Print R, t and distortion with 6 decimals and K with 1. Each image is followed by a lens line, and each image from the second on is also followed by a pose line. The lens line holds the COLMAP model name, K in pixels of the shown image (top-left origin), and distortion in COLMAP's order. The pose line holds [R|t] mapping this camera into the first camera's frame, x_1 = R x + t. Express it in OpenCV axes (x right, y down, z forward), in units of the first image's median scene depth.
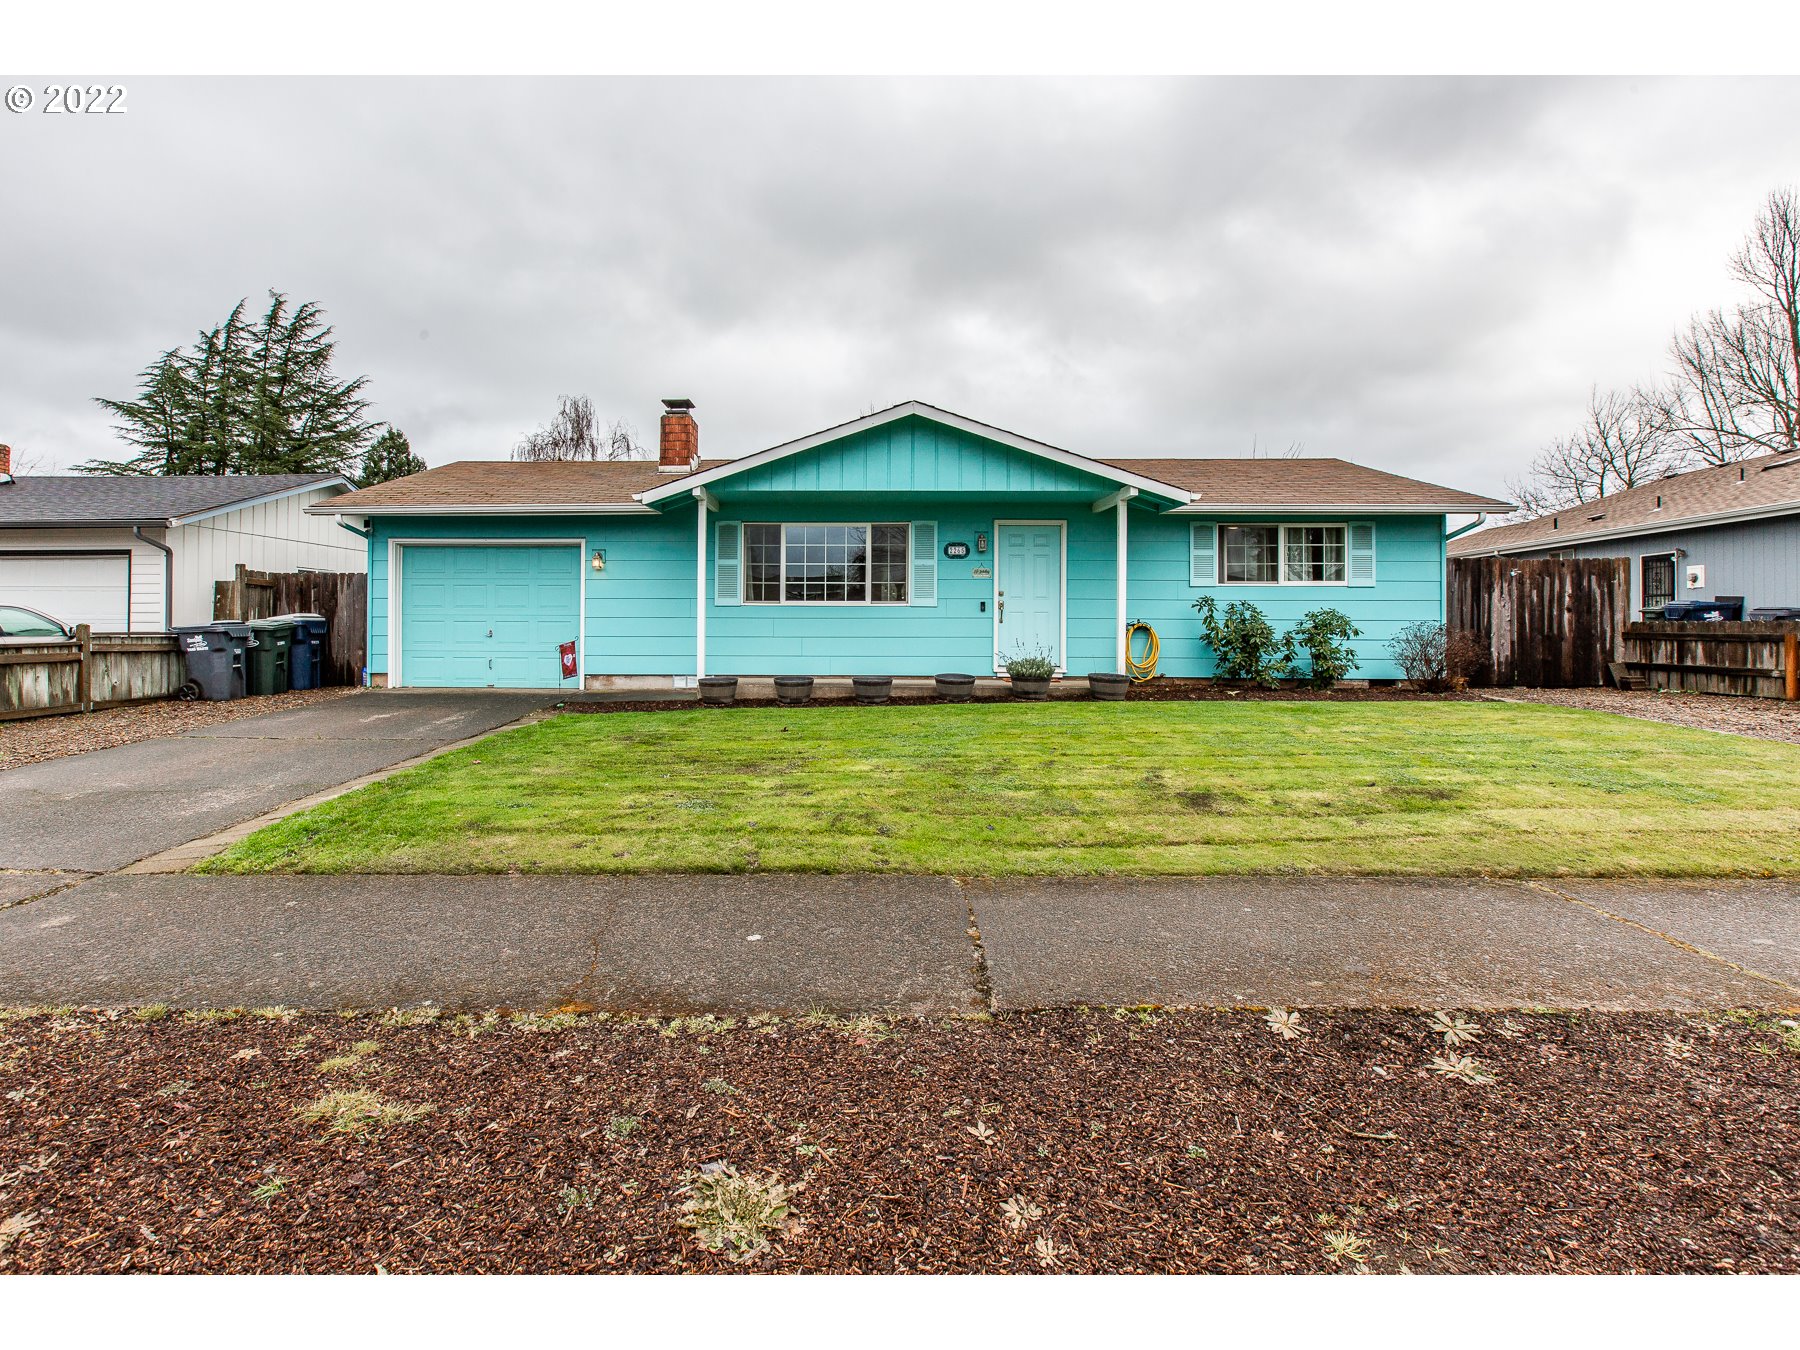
lens RADIAL K [[850.9, 0, 849.4], [0, 850.9, 653.8], [0, 0, 1]] dist [-0.004371, 0.000082]
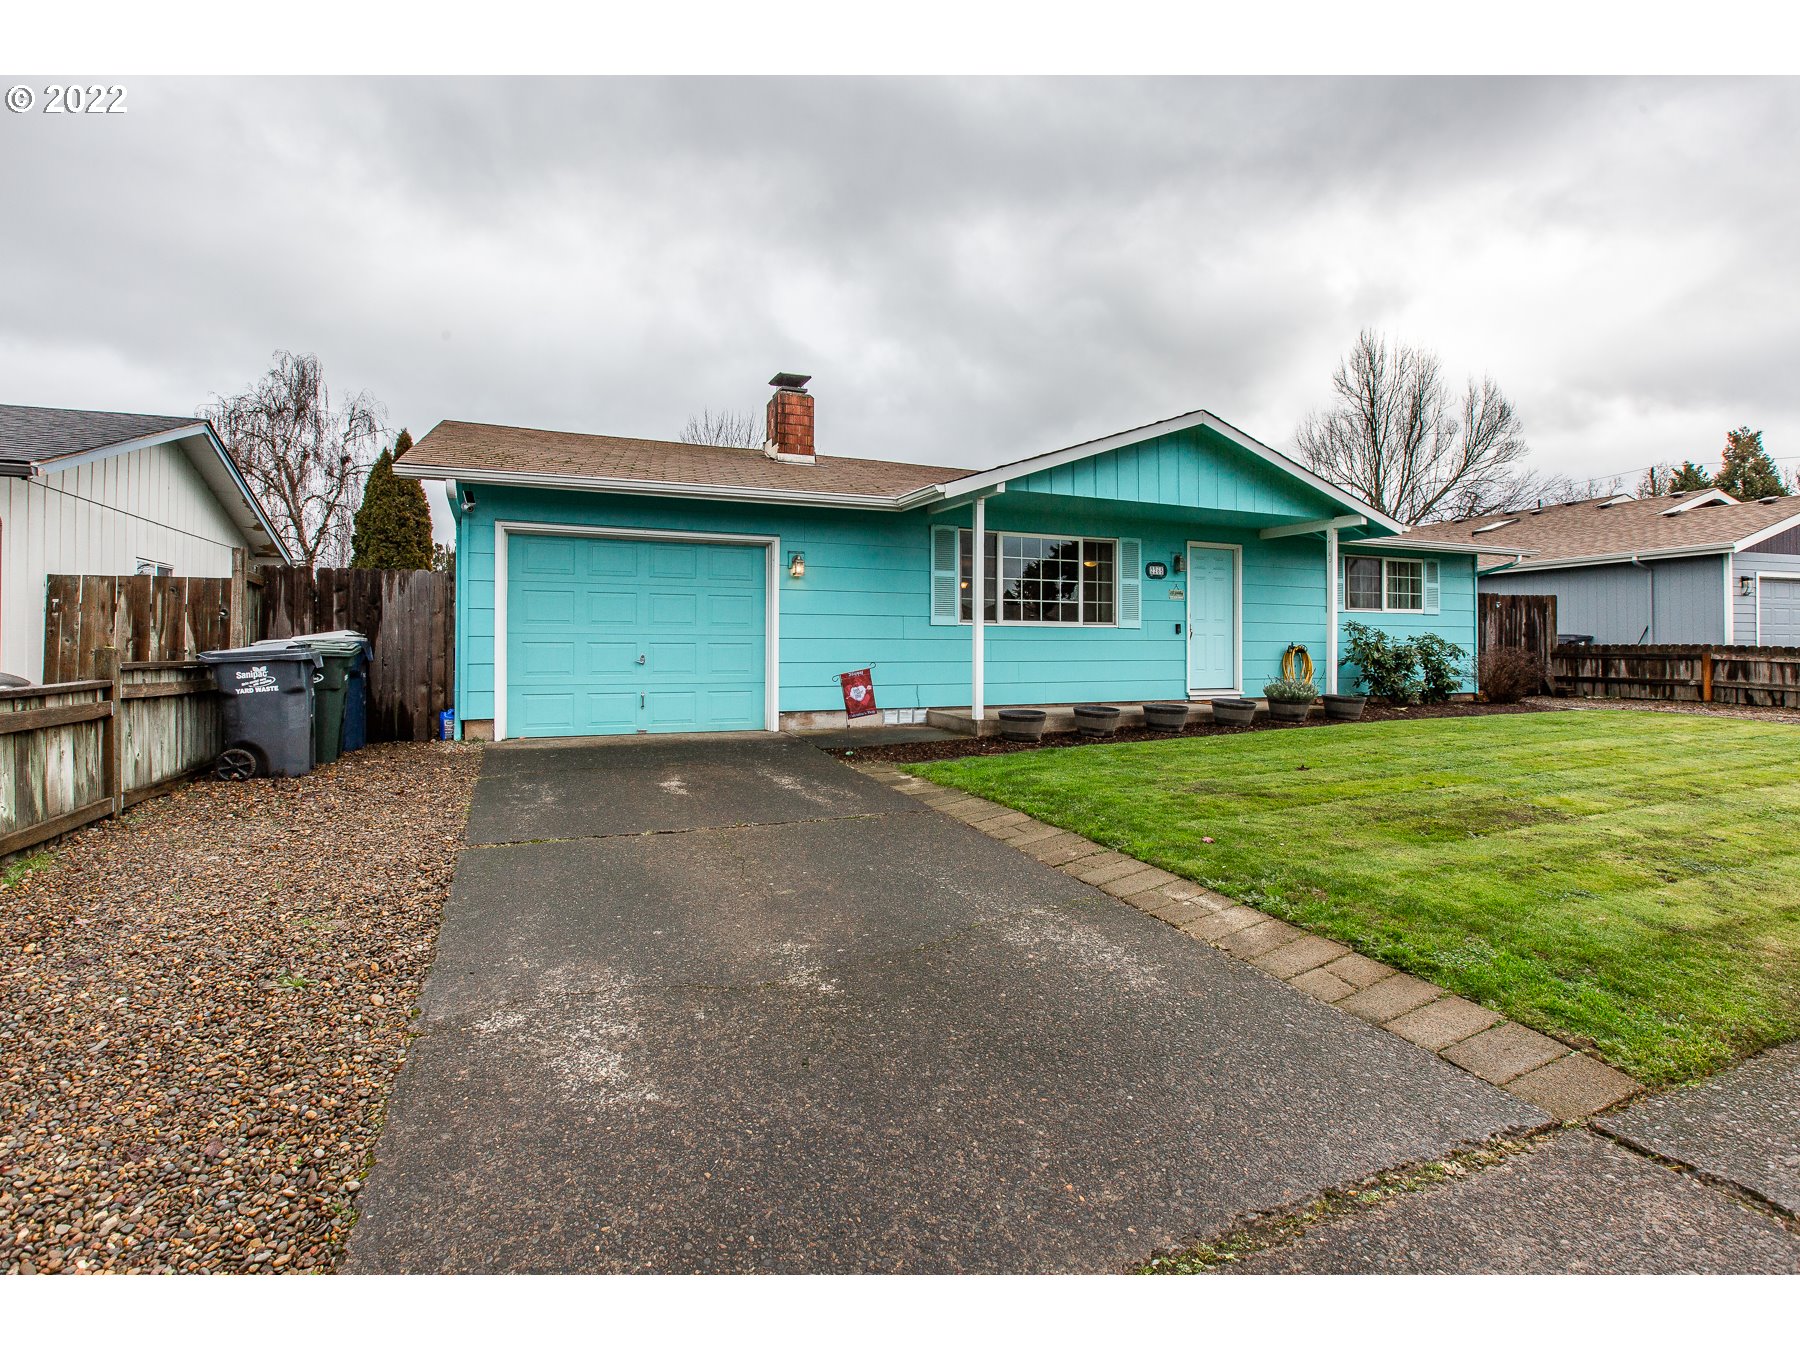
lens RADIAL K [[850.9, 0, 901.7], [0, 850.9, 655.8], [0, 0, 1]] dist [-0.004371, 0.000082]
pose [[0.907350, -0.004984, 0.420346, -0.541334], [0.014879, 0.999684, -0.020263, -0.009540], [-0.420112, 0.024640, 0.907137, 0.251269]]
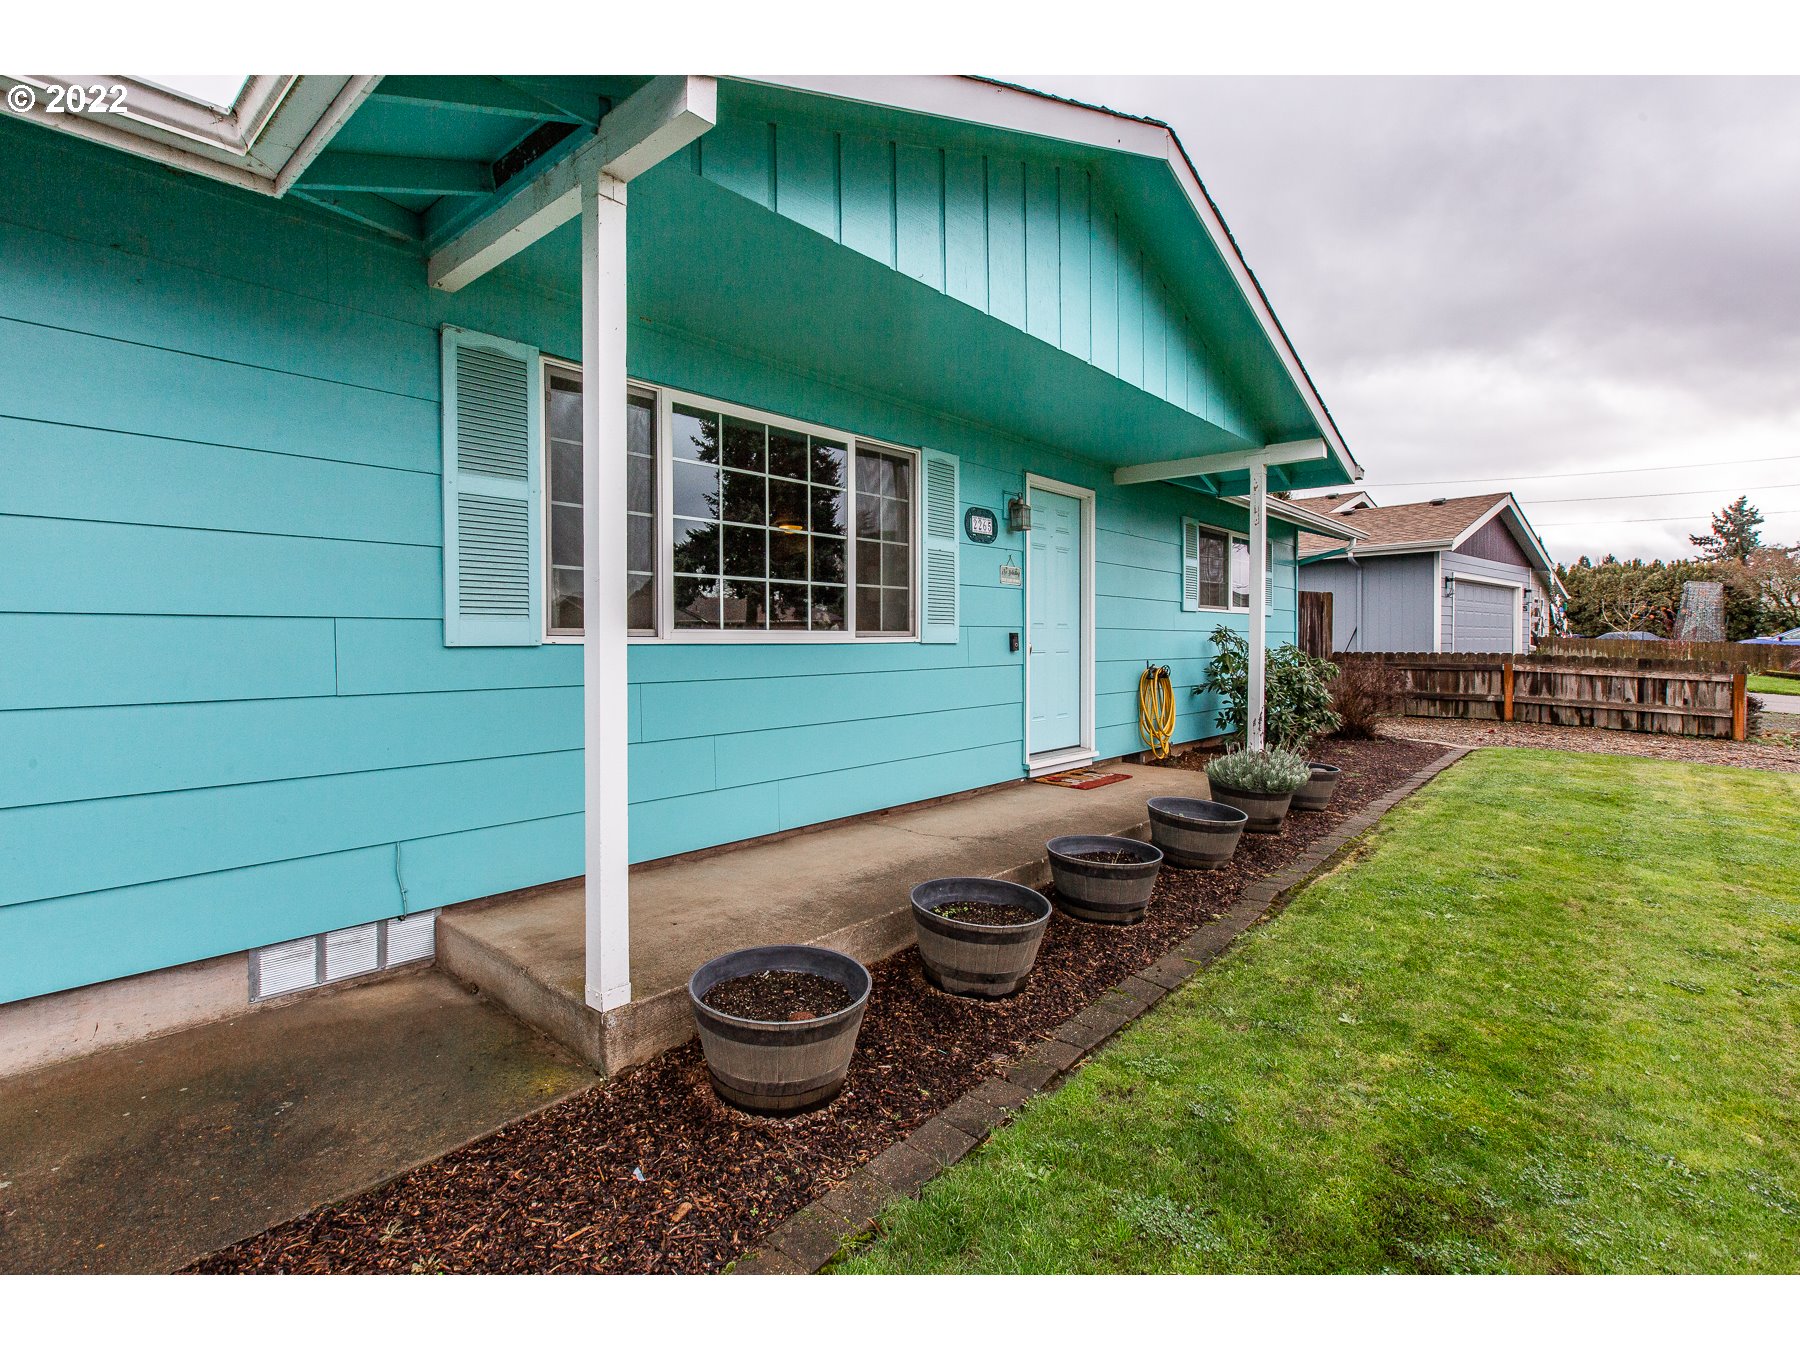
lens RADIAL K [[850.9, 0, 896.1], [0, 850.9, 656.6], [0, 0, 1]] dist [-0.004371, 0.000082]
pose [[0.653224, -0.019719, 0.756908, -0.267268], [0.029965, 0.999551, 0.000180, -0.049382], [-0.756572, 0.022563, 0.653522, 0.727949]]
